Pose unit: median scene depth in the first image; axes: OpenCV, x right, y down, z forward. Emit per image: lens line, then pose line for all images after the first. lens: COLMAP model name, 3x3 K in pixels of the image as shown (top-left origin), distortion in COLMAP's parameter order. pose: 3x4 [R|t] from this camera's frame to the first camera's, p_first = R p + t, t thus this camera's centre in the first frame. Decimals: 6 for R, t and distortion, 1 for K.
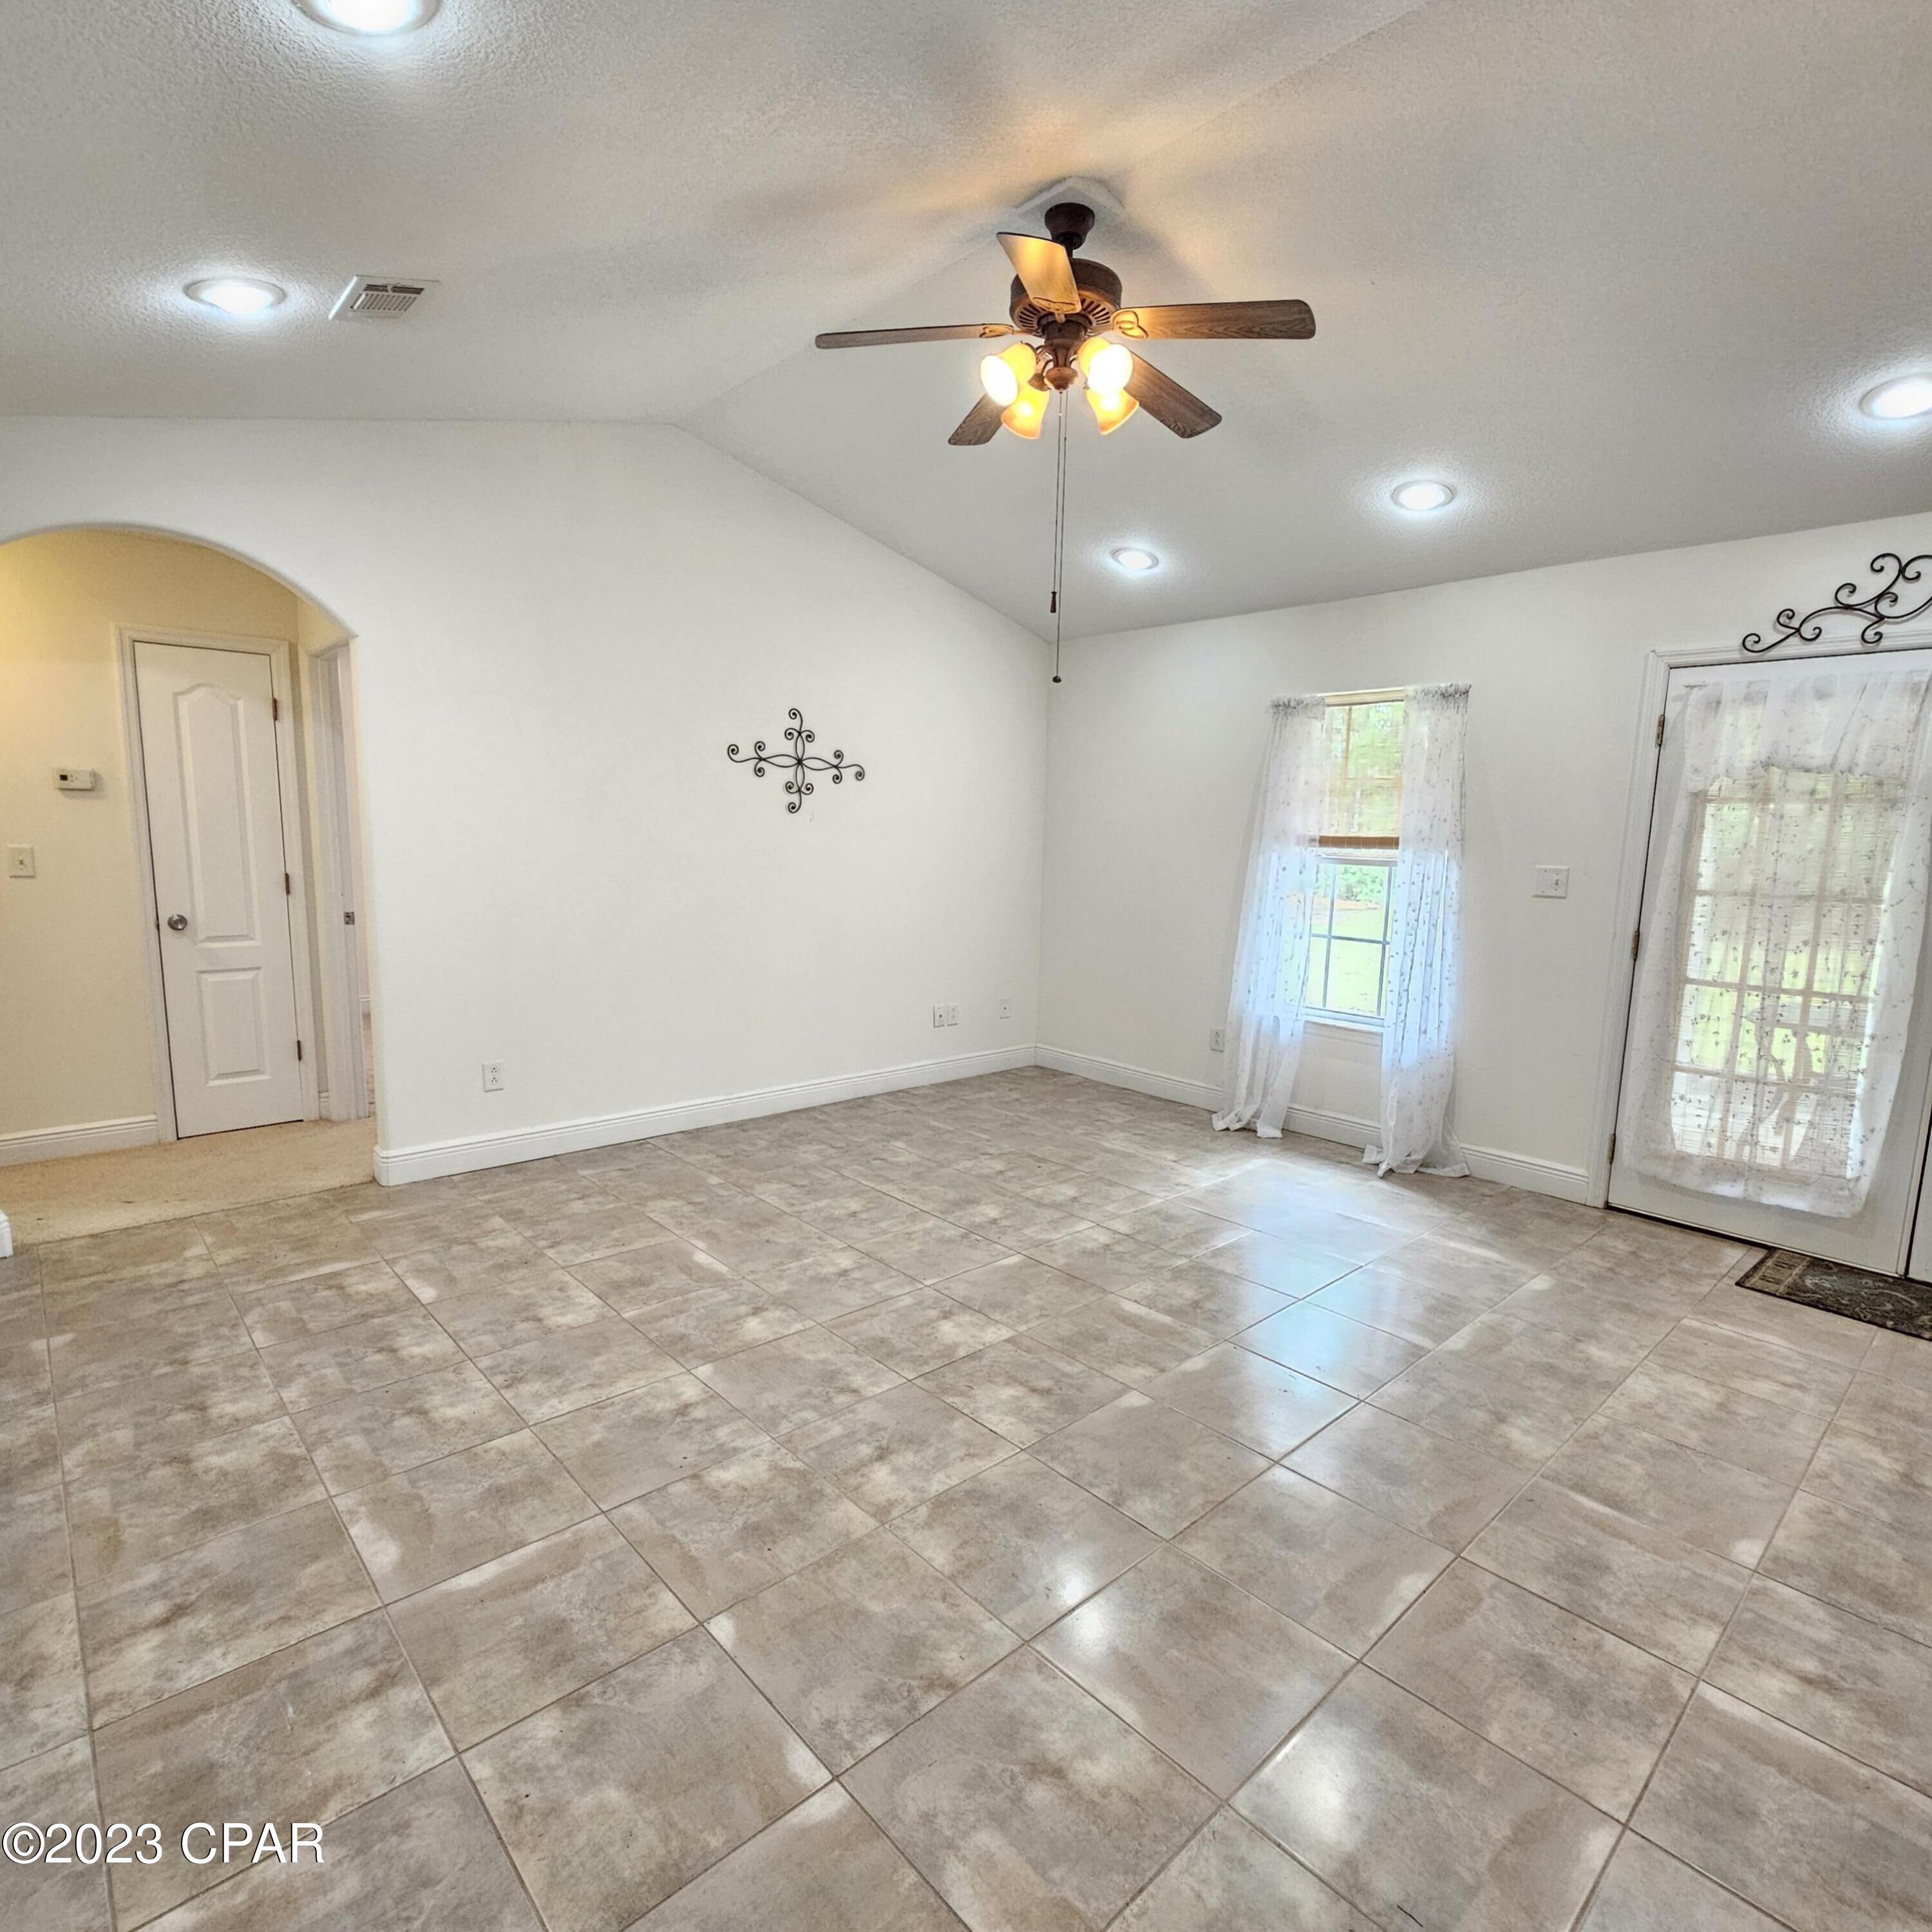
lens RADIAL K [[1061.5, 0, 962.7], [0, 1061.5, 977.8], [0, 0, 1]] dist [-0.002594, 0.001386]
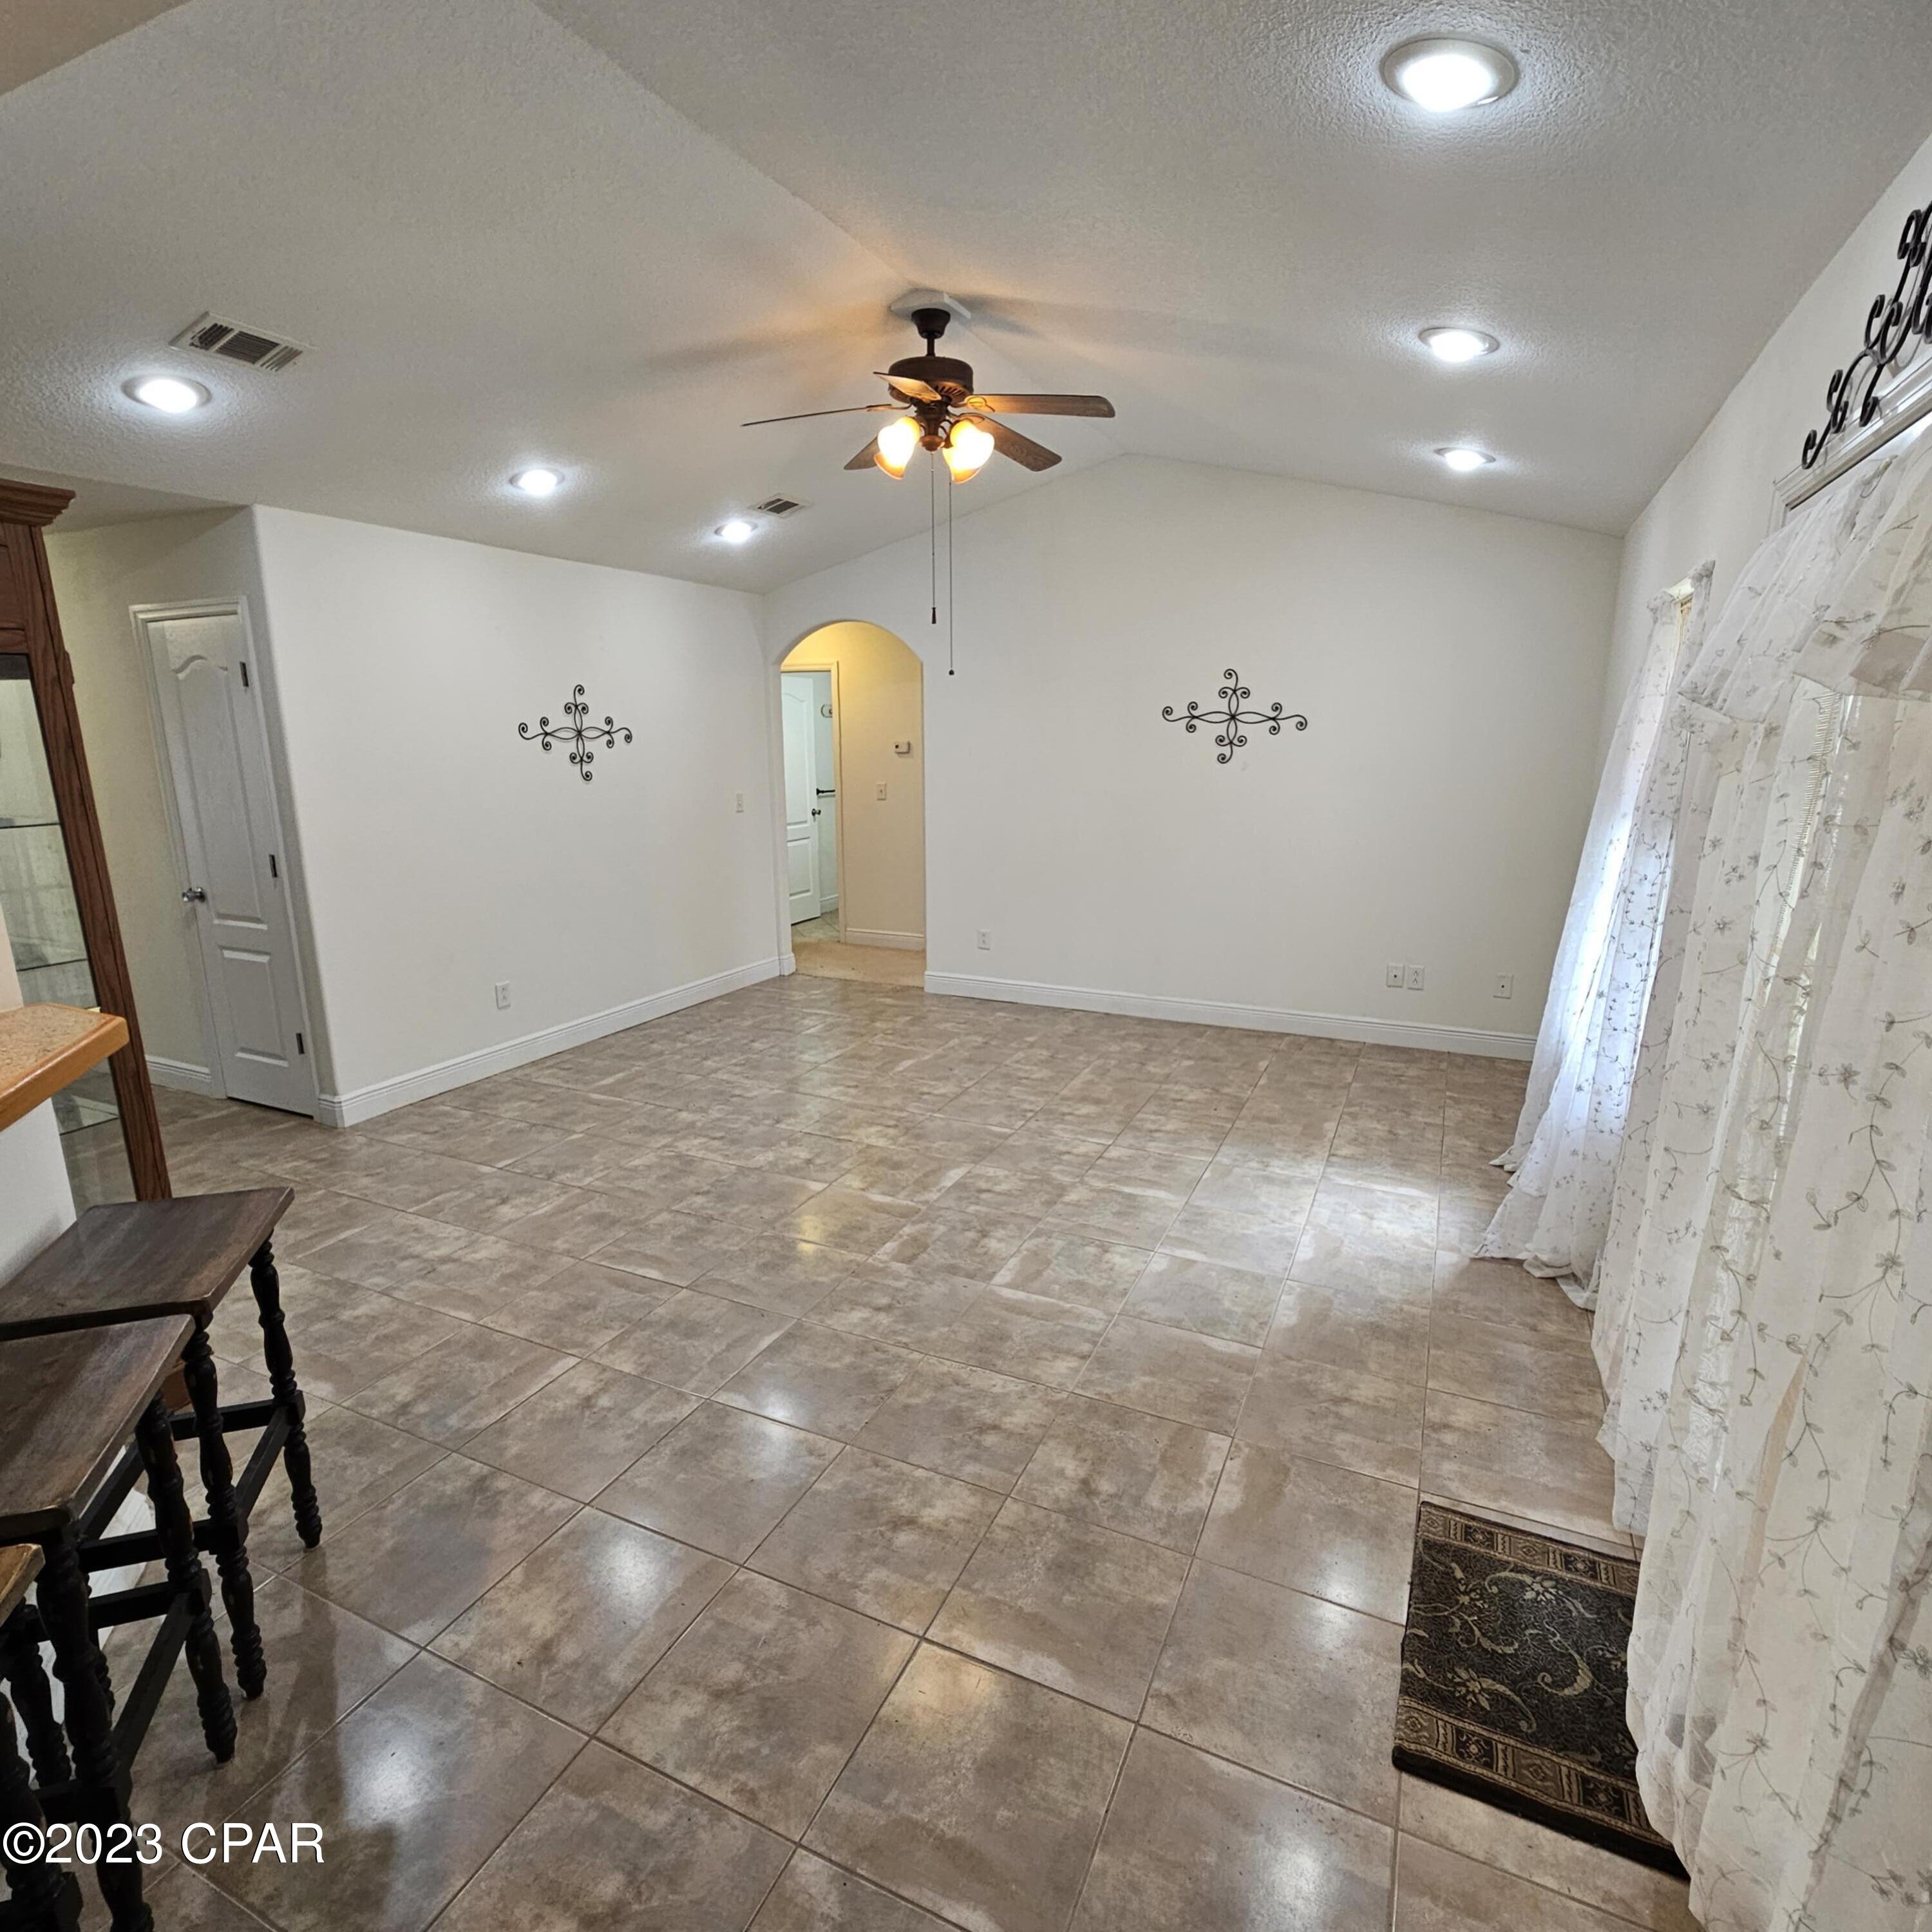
lens RADIAL K [[1061.5, 0, 962.7], [0, 1061.5, 977.8], [0, 0, 1]] dist [-0.002594, 0.001386]
pose [[0.375841, 0.184516, -0.908129, 1.146430], [-0.118733, 0.981488, 0.150282, -0.097390], [0.919046, 0.051343, 0.390791, 0.452158]]
